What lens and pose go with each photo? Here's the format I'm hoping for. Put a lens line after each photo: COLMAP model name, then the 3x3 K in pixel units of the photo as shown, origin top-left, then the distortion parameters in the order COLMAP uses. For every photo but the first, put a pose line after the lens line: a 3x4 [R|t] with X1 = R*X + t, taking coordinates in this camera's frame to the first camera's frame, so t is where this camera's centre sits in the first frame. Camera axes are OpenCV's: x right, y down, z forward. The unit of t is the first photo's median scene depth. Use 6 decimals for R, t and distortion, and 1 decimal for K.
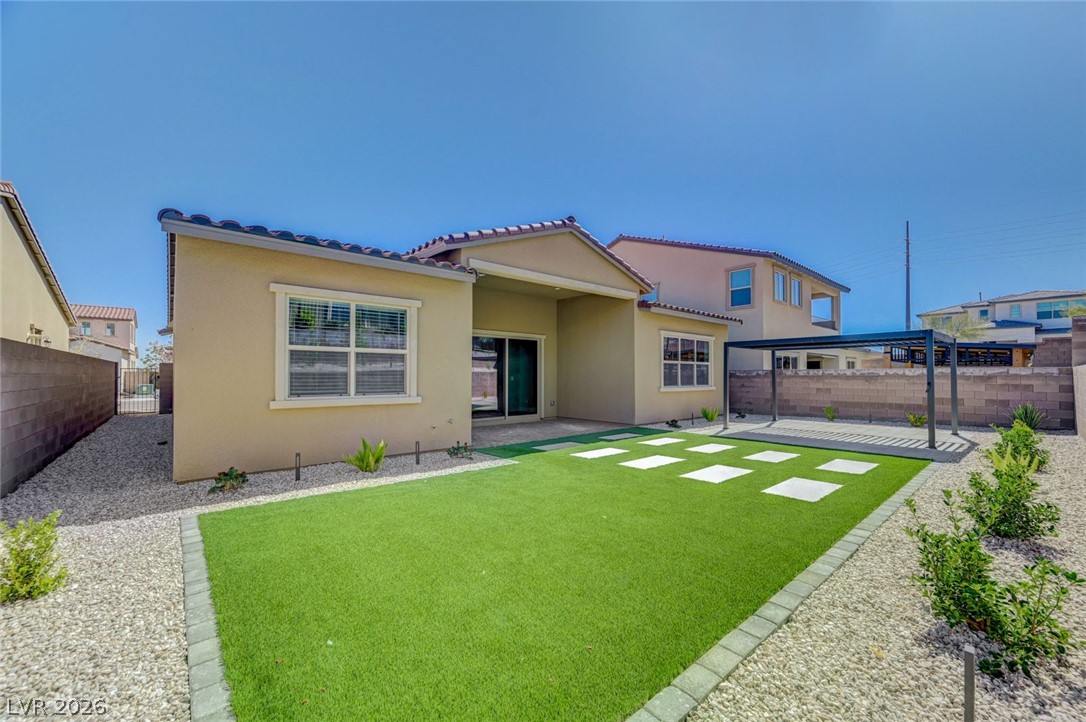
lens RADIAL K [[429.9, 0, 539.4], [0, 429.9, 366.9], [0, 0, 1]] dist [-0.001049, 0.000621]
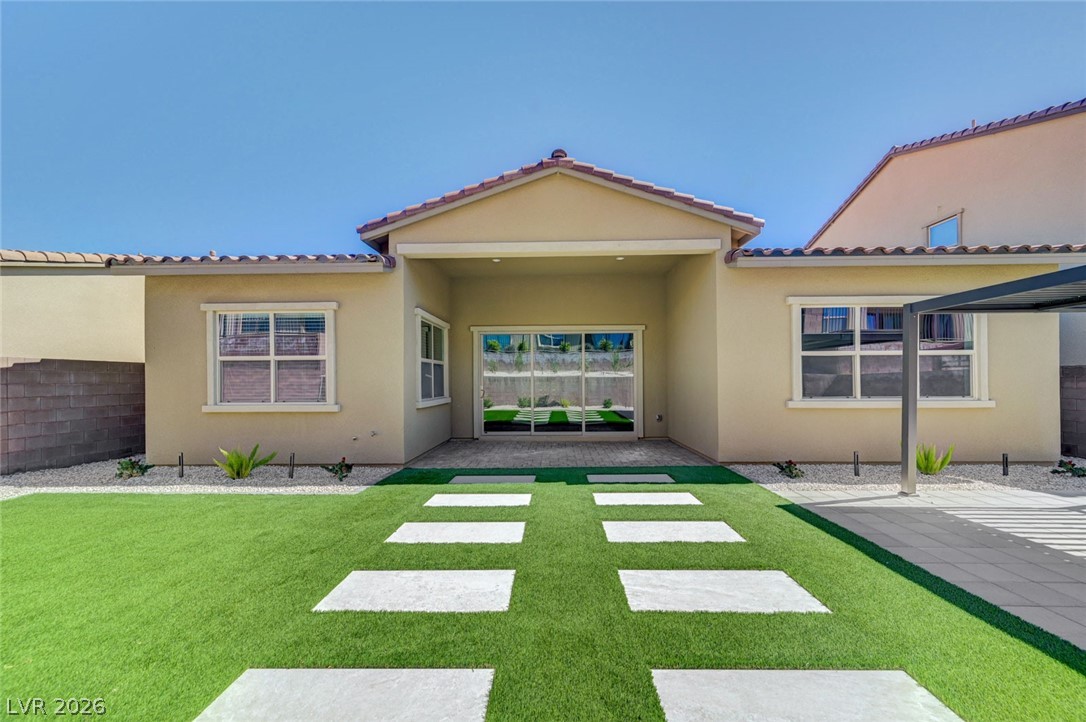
lens RADIAL K [[429.9, 0, 536.7], [0, 429.9, 379.8], [0, 0, 1]] dist [-0.001049, 0.000621]
pose [[0.742288, -0.010515, -0.669999, 0.415524], [0.021679, 0.999730, 0.008328, 0.010005], [0.669730, -0.020707, 0.742316, 0.375632]]
